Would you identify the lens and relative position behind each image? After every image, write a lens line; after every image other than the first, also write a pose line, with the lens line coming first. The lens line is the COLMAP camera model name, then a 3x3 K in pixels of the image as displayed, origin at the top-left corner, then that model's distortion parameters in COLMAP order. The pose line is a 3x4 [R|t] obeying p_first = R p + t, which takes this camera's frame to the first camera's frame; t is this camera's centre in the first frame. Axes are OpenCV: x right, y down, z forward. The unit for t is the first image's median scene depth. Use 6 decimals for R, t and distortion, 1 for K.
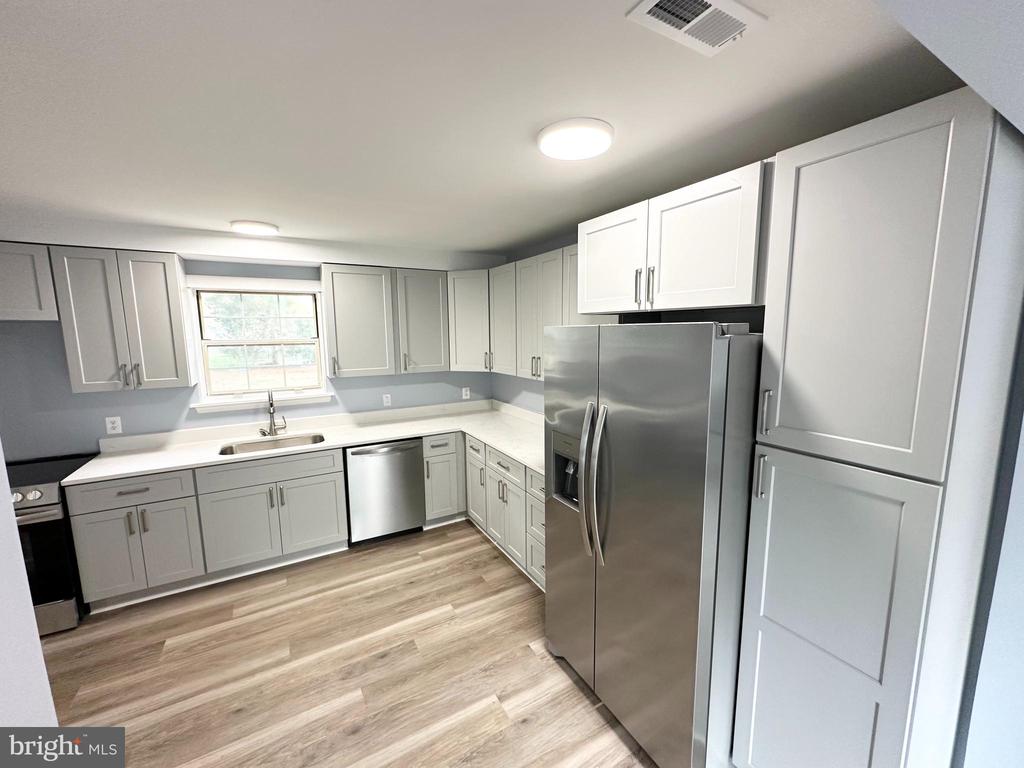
lens RADIAL K [[406.7, 0, 511.9], [0, 406.7, 384.3], [0, 0, 1]] dist [-0.000421, 0.000127]
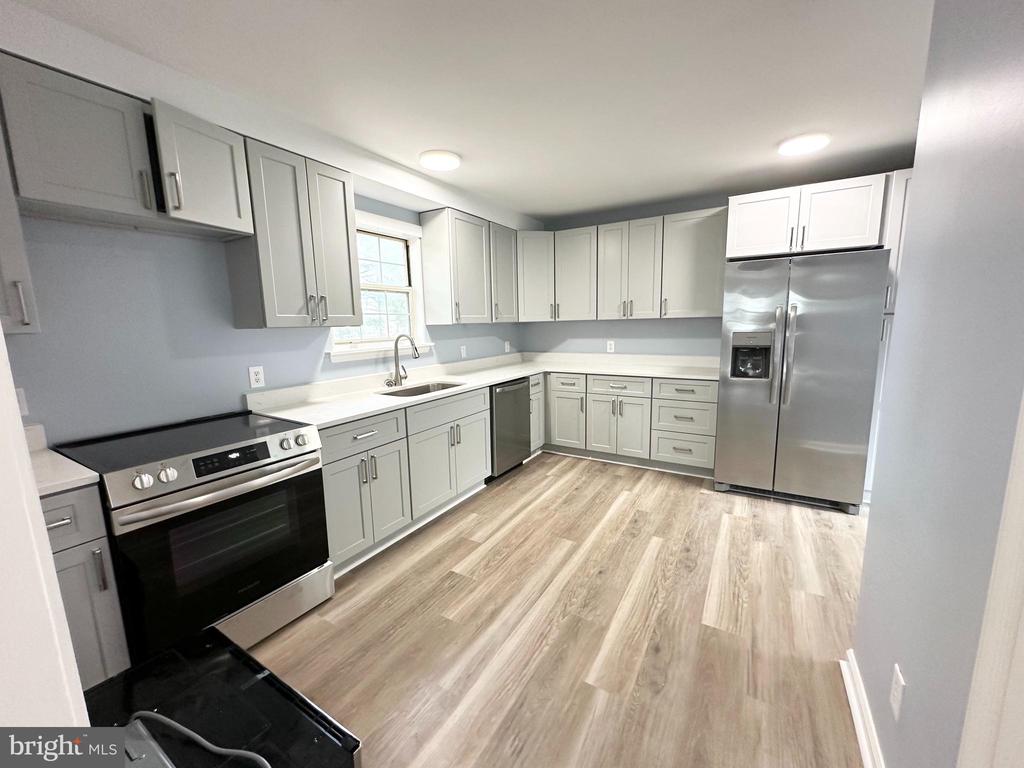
lens RADIAL K [[406.7, 0, 511.8], [0, 406.7, 382.8], [0, 0, 1]] dist [-0.000421, 0.000127]
pose [[0.873288, -0.083464, 0.480001, -0.934759], [0.080384, 0.996398, 0.027010, 0.132543], [-0.480527, 0.014997, 0.876852, 0.051832]]
